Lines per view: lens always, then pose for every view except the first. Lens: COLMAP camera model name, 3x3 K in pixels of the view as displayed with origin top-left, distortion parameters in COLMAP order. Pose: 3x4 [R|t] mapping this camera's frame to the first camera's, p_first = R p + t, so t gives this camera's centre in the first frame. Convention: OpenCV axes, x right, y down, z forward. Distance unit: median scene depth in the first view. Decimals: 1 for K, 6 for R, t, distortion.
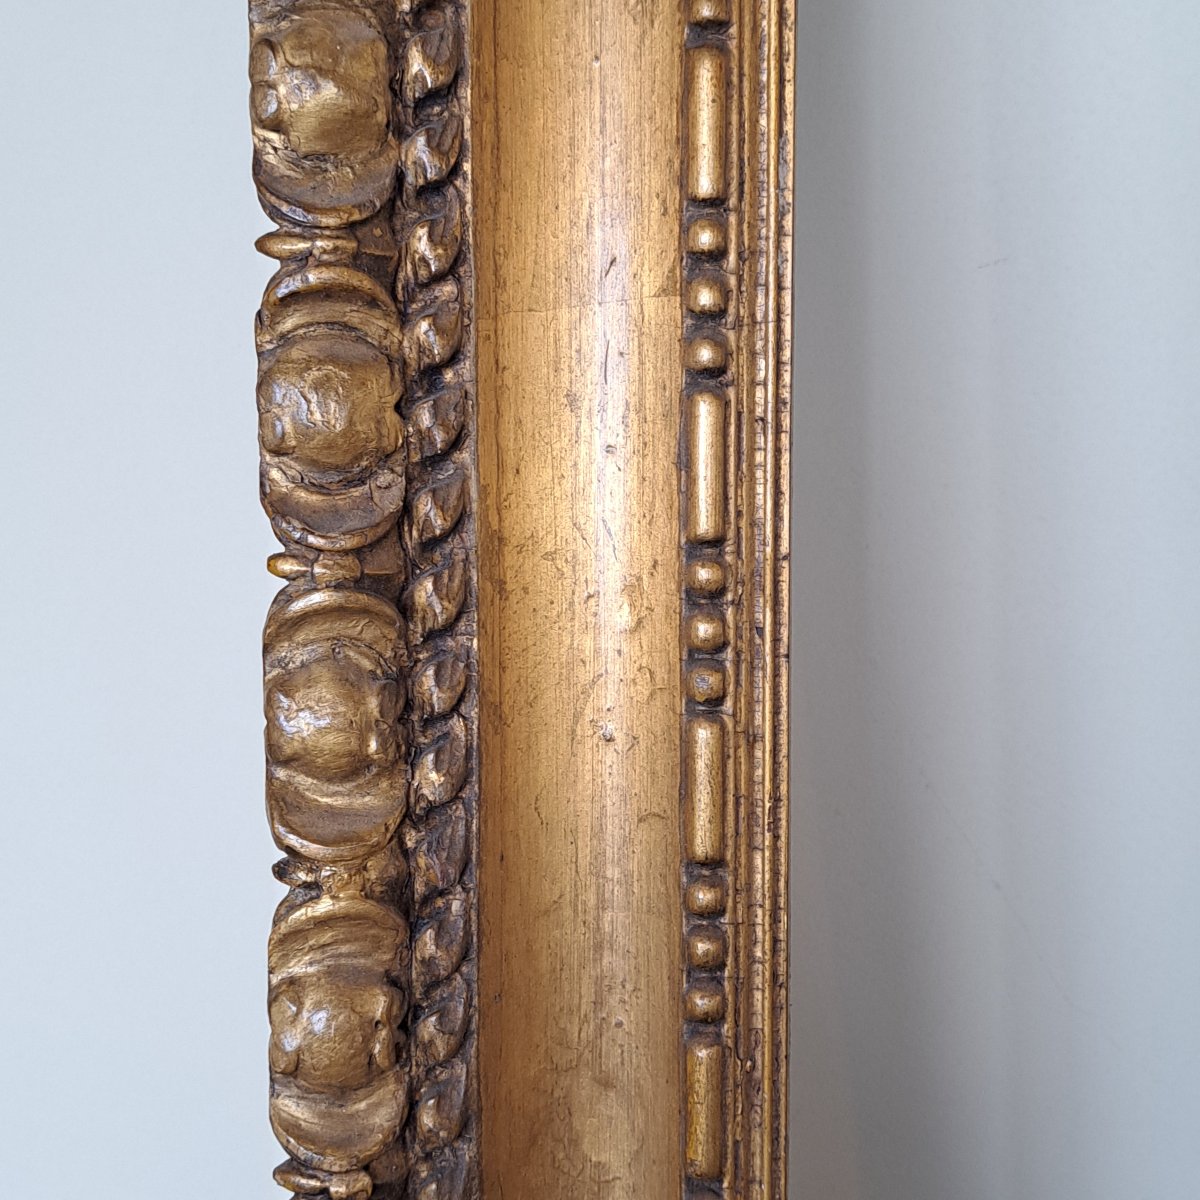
lens RADIAL K [[1770.8, 0, 618.1], [0, 1770.8, 626.1], [0, 0, 1]] dist [0.098302, 0.000000]
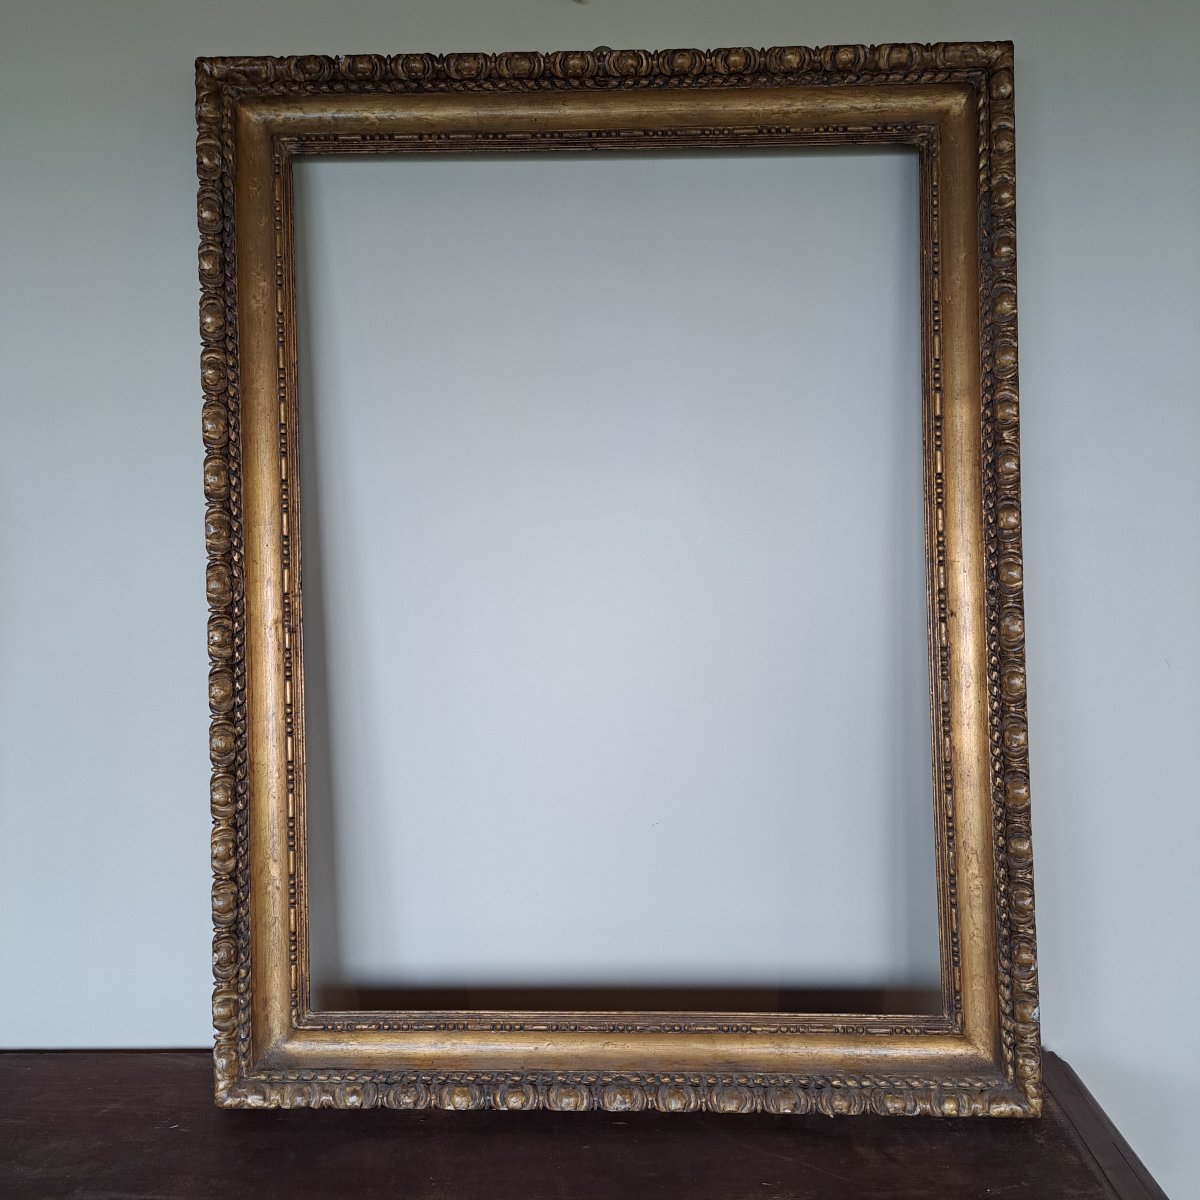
lens RADIAL K [[1064.9, 0, 608.9], [0, 1064.9, 616.5], [0, 0, 1]] dist [0.040886, -0.040804]
pose [[0.983559, -0.019947, 0.179482, 0.465141], [0.043497, 0.990787, -0.128254, -0.023870], [-0.175270, 0.133952, 0.975365, -2.711790]]
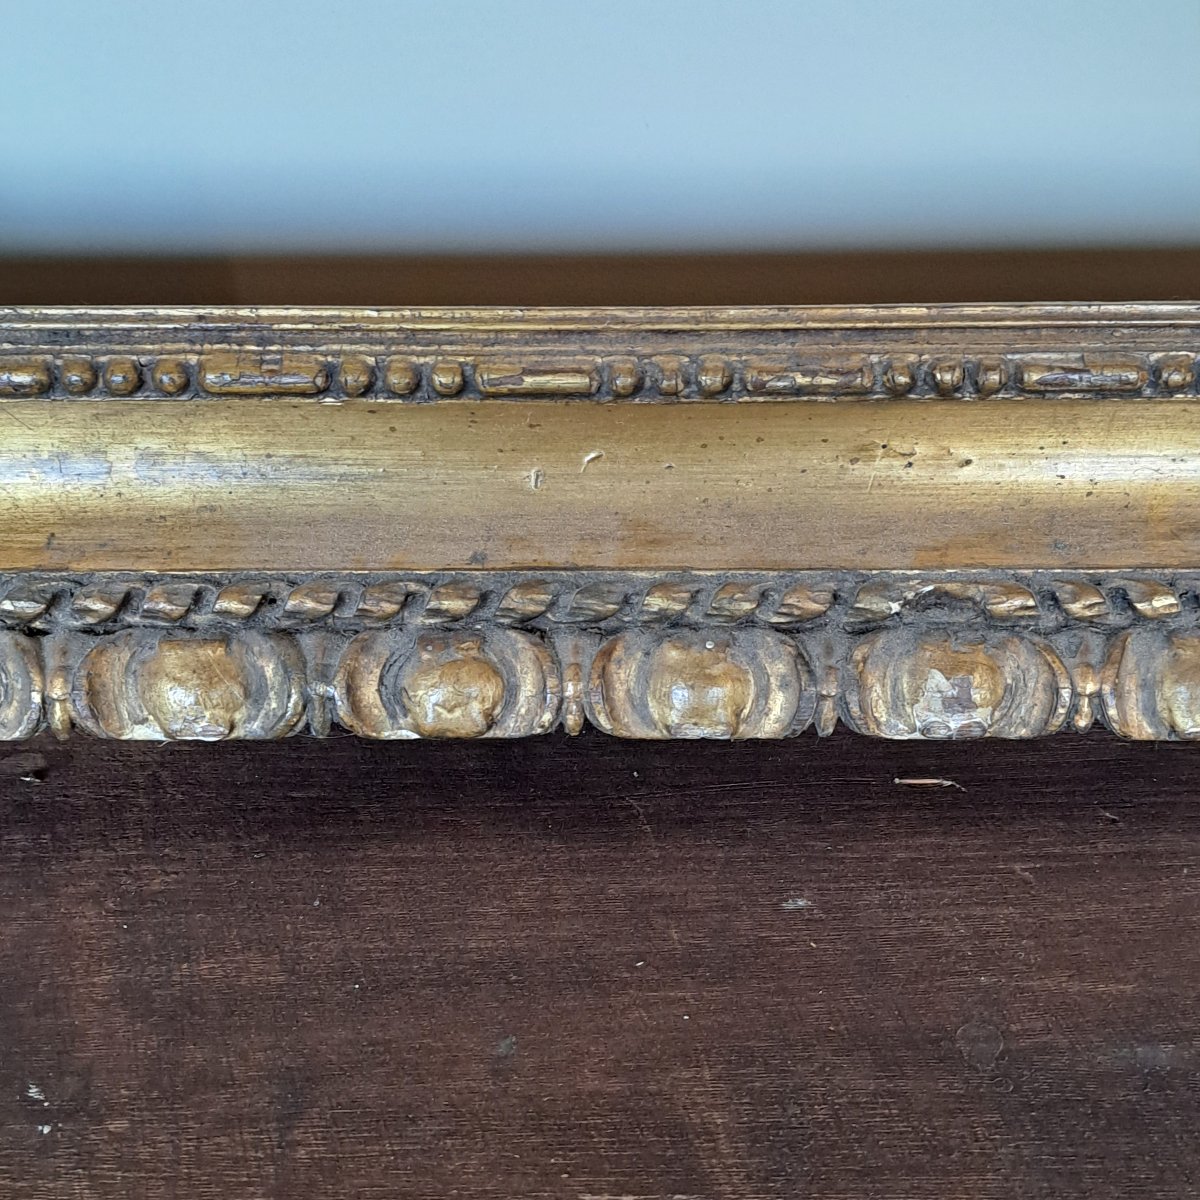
lens RADIAL K [[1770.8, 0, 604.8], [0, 1770.8, 594.8], [0, 0, 1]] dist [0.098302, 0.000000]
pose [[0.977115, -0.104667, 0.185177, 0.640945], [0.045658, 0.953472, 0.298003, 0.633559], [-0.207752, -0.282728, 0.936431, -0.239751]]
